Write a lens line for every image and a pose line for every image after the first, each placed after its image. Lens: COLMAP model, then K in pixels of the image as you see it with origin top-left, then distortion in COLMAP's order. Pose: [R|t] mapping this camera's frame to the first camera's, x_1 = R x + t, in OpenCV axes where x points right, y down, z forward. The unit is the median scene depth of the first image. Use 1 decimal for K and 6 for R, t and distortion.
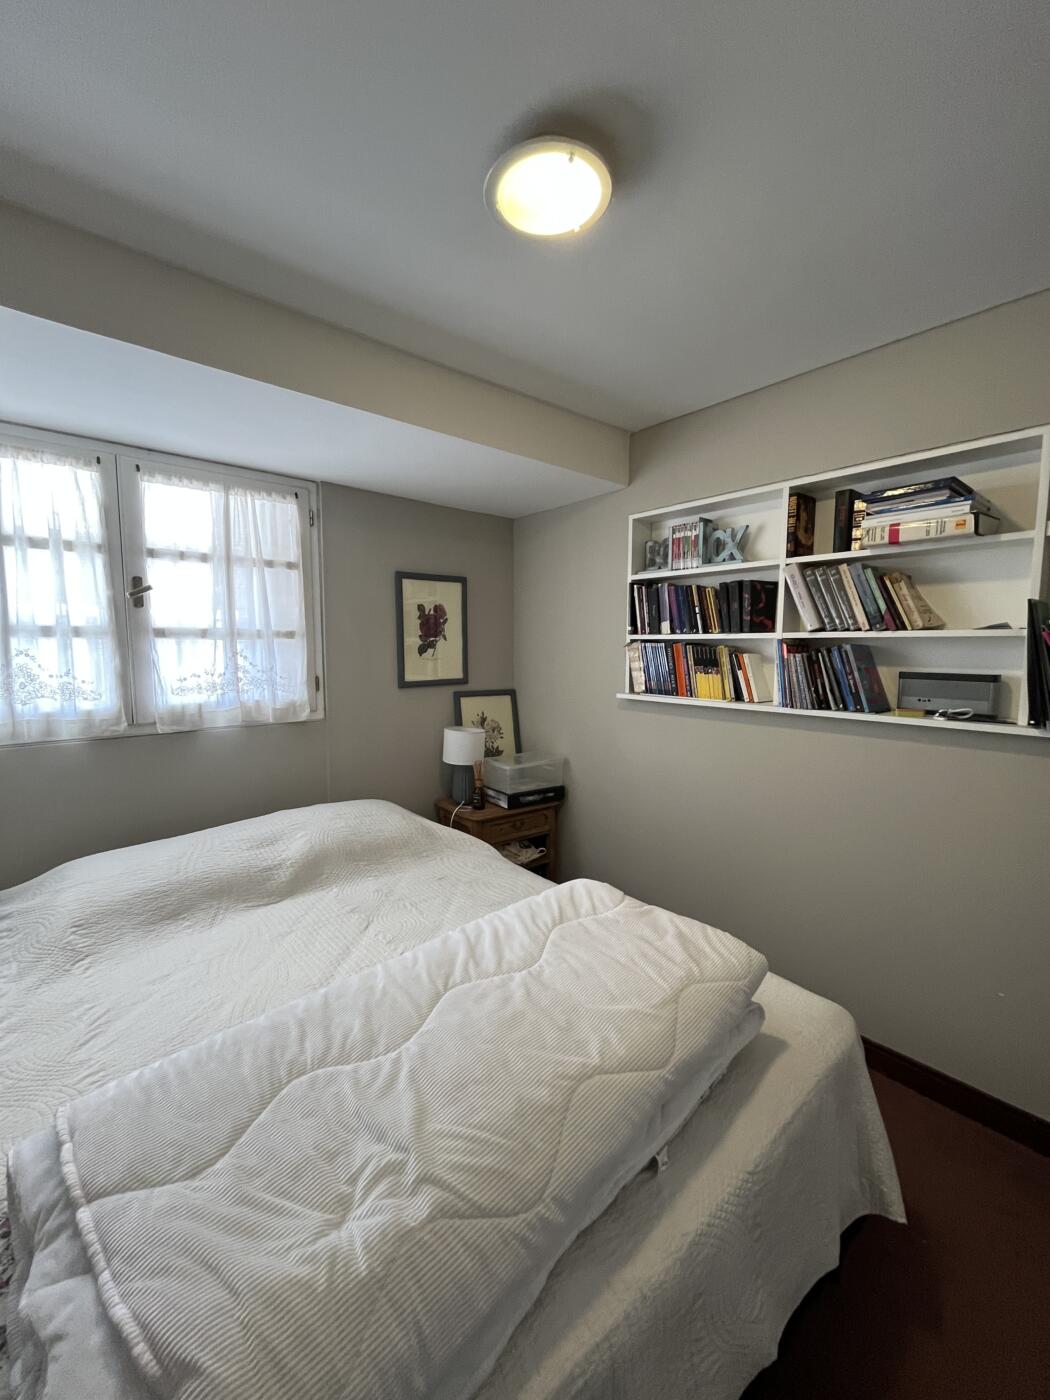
lens RADIAL K [[563.3, 0, 521.0], [0, 563.3, 700.9], [0, 0, 1]] dist [-0.007485, 0.000441]
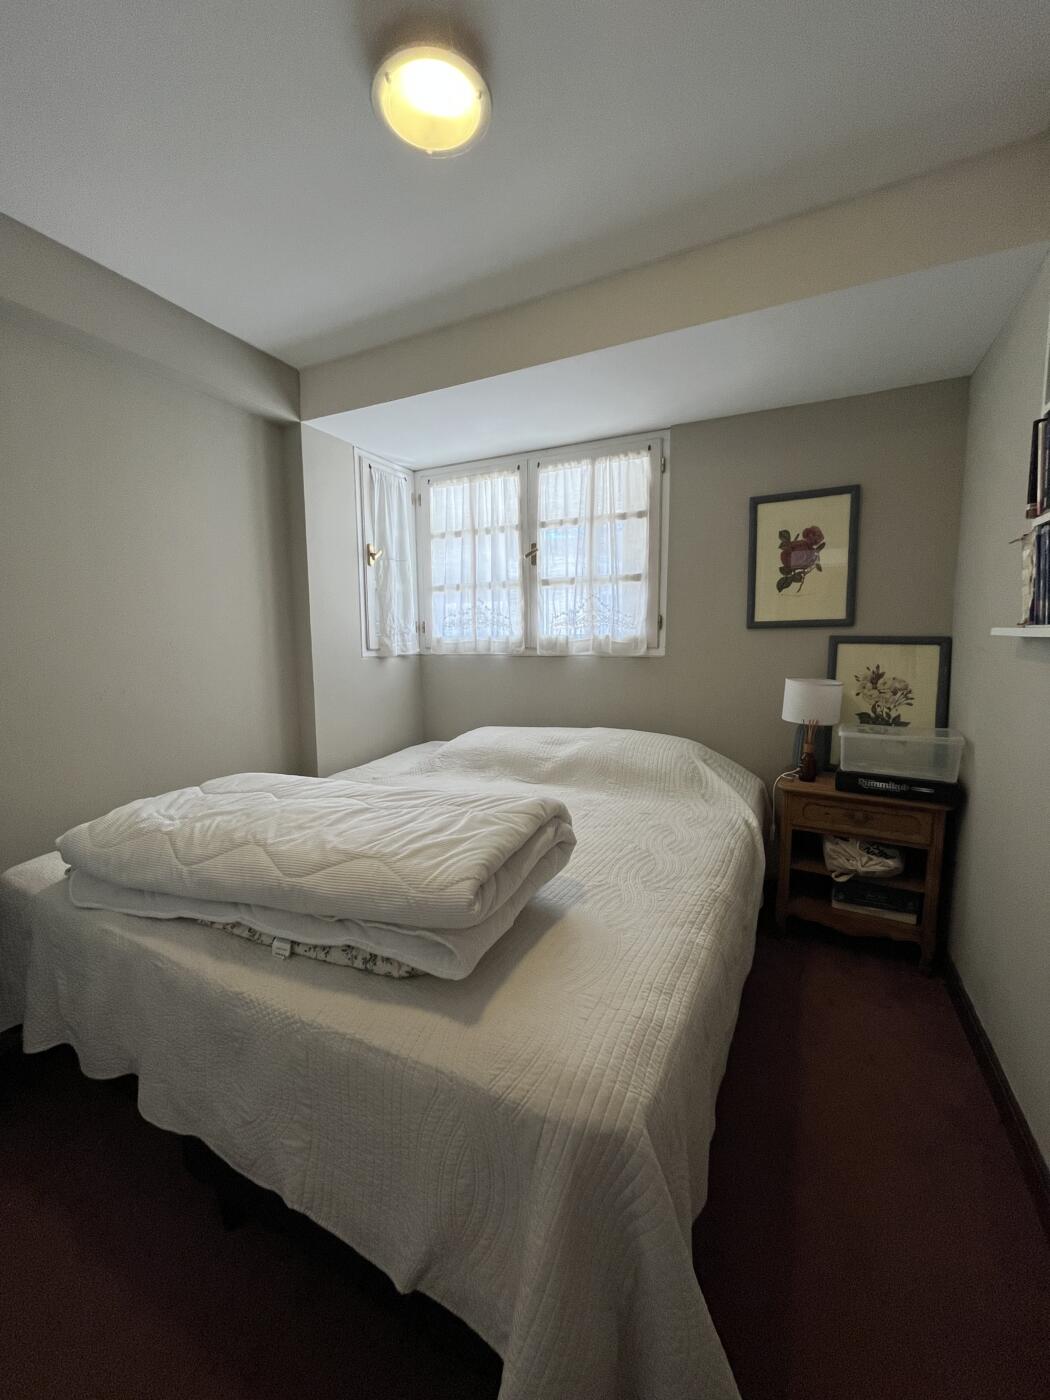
lens RADIAL K [[563.3, 0, 519.2], [0, 563.3, 702.3], [0, 0, 1]] dist [-0.007485, 0.000441]
pose [[0.379979, 0.103399, -0.919198, 0.553830], [-0.077538, 0.993796, 0.079738, 0.057778], [0.921739, 0.040974, 0.385639, 0.363699]]
